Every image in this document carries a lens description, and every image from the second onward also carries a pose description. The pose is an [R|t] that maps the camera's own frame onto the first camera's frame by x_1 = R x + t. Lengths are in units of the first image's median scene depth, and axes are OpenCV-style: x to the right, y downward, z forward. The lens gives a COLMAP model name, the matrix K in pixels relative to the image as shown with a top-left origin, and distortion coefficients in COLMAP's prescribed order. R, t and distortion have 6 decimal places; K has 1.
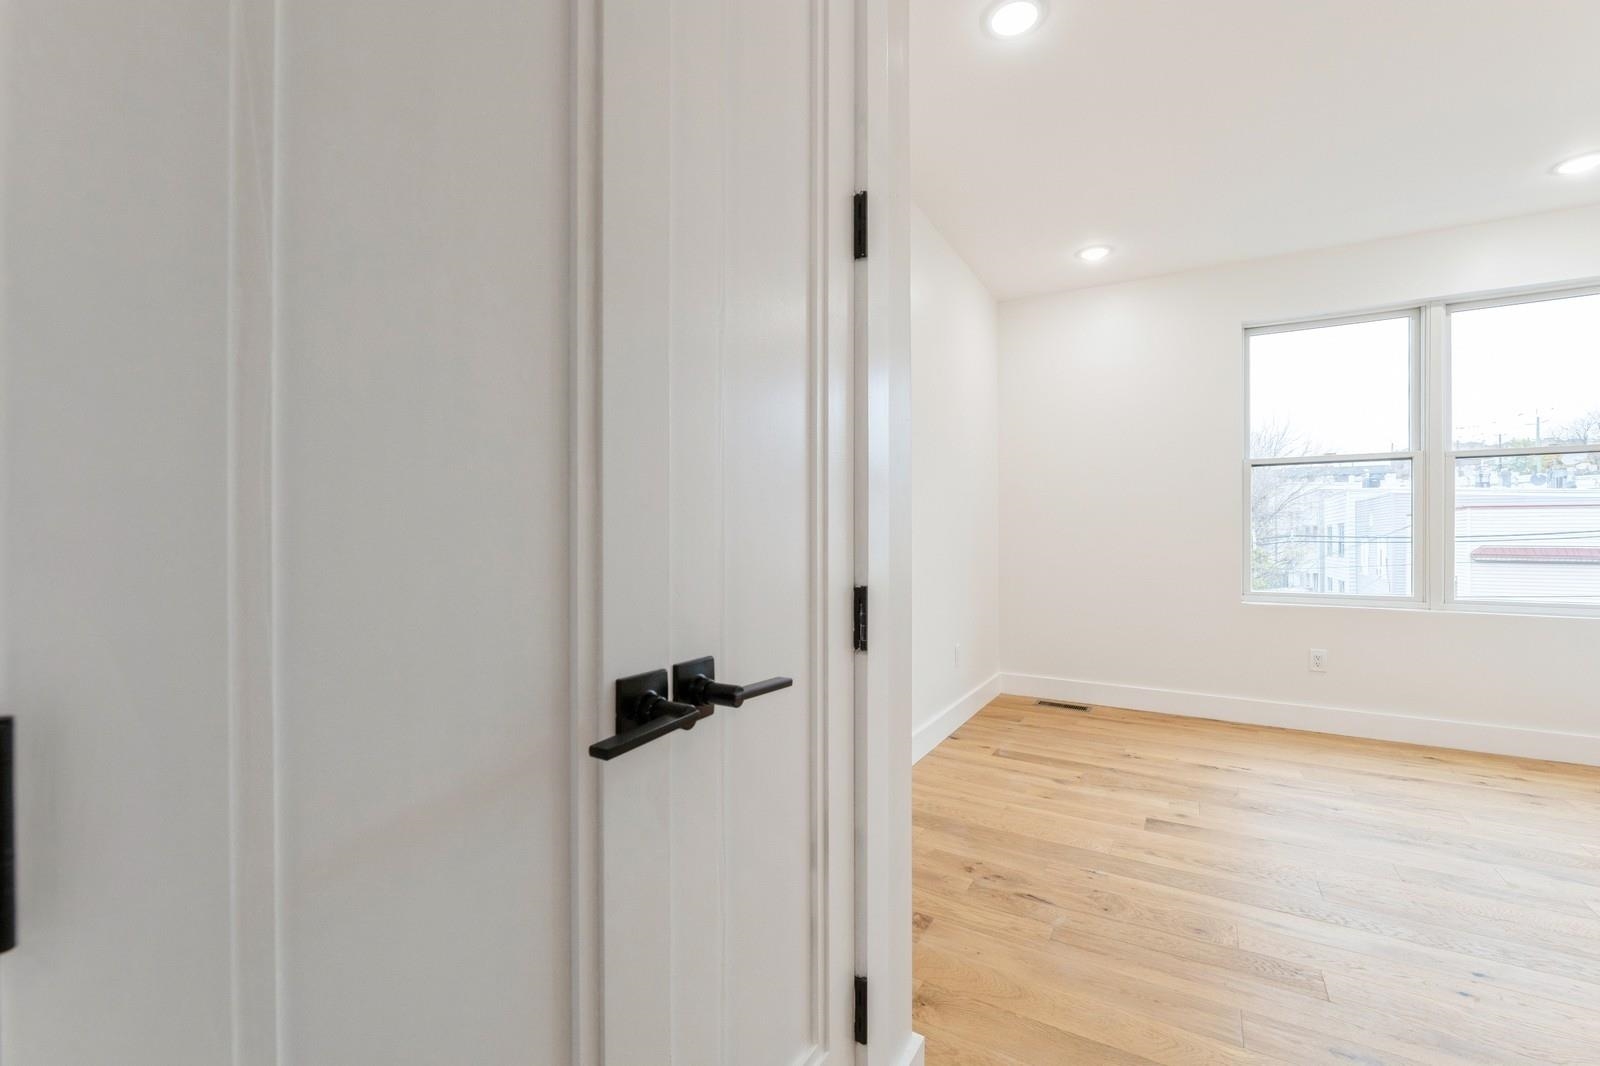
lens RADIAL K [[666.1, 0, 798.8], [0, 666.1, 529.2], [0, 0, 1]] dist [0.000499, 0.000010]
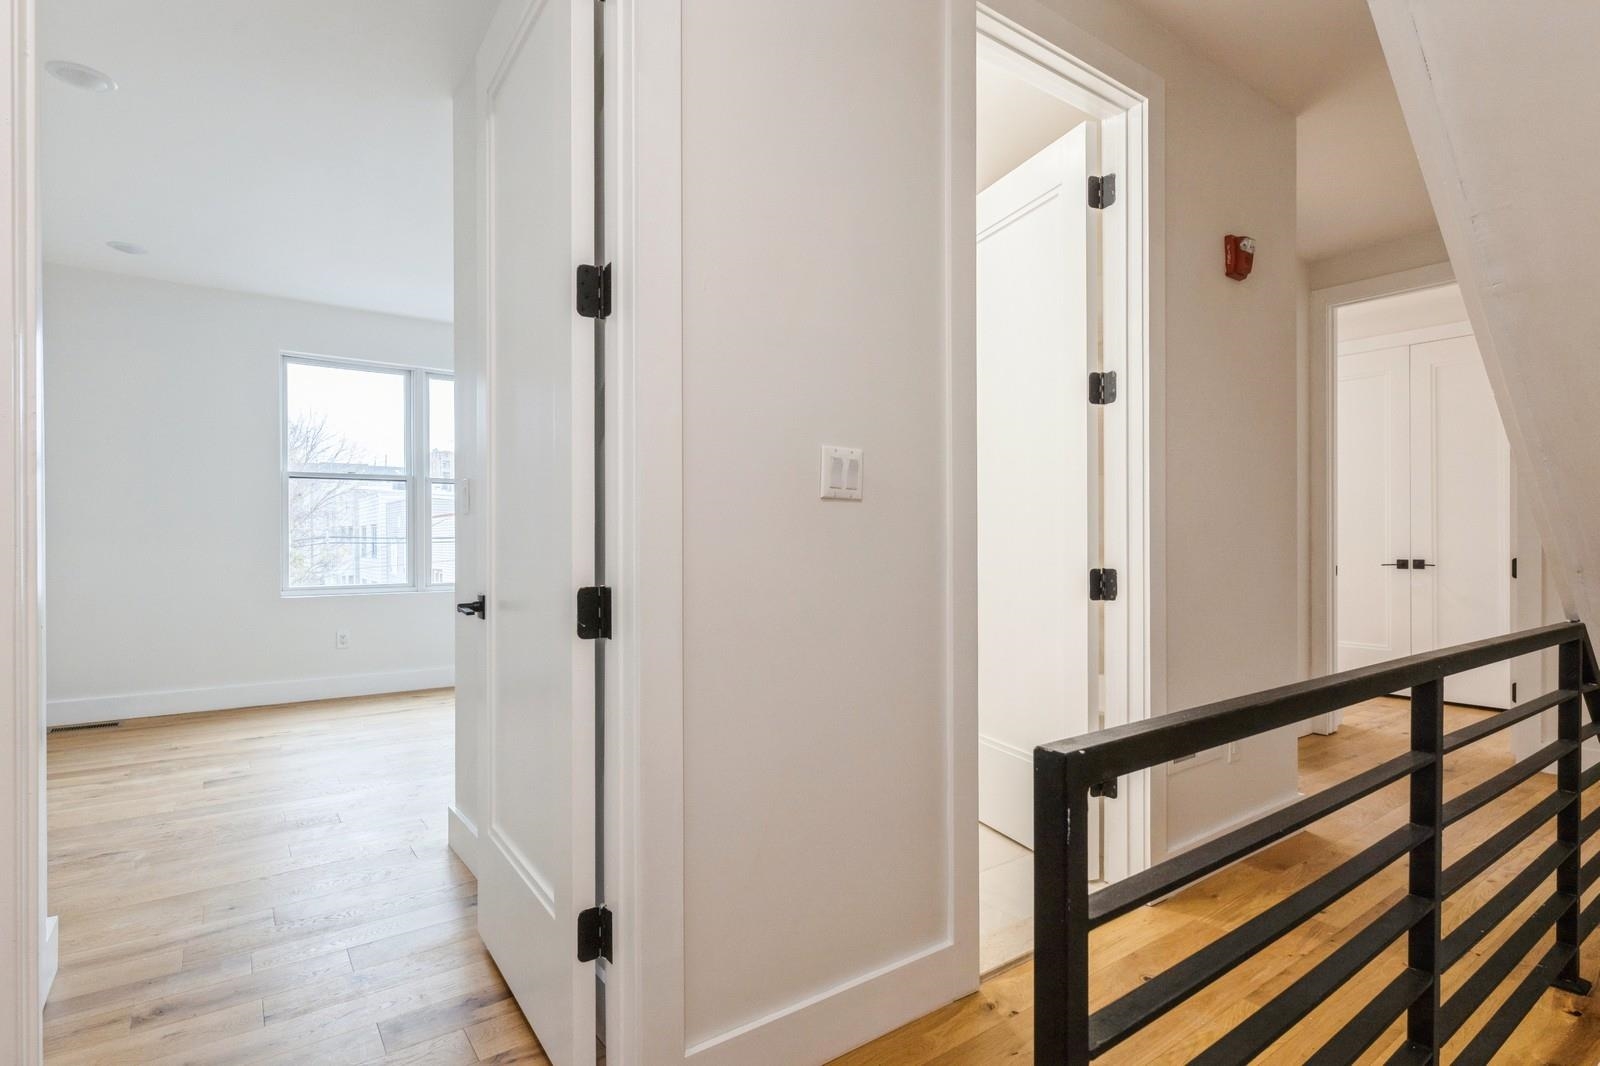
lens RADIAL K [[832.0, 0, 828.2], [0, 832.0, 543.4], [0, 0, 1]] dist [0.001577, 0.000370]
pose [[0.385070, -0.012321, 0.922805, -0.105741], [-0.004913, 0.999869, 0.015400, -0.003522], [-0.922874, -0.010464, 0.384959, -0.150766]]
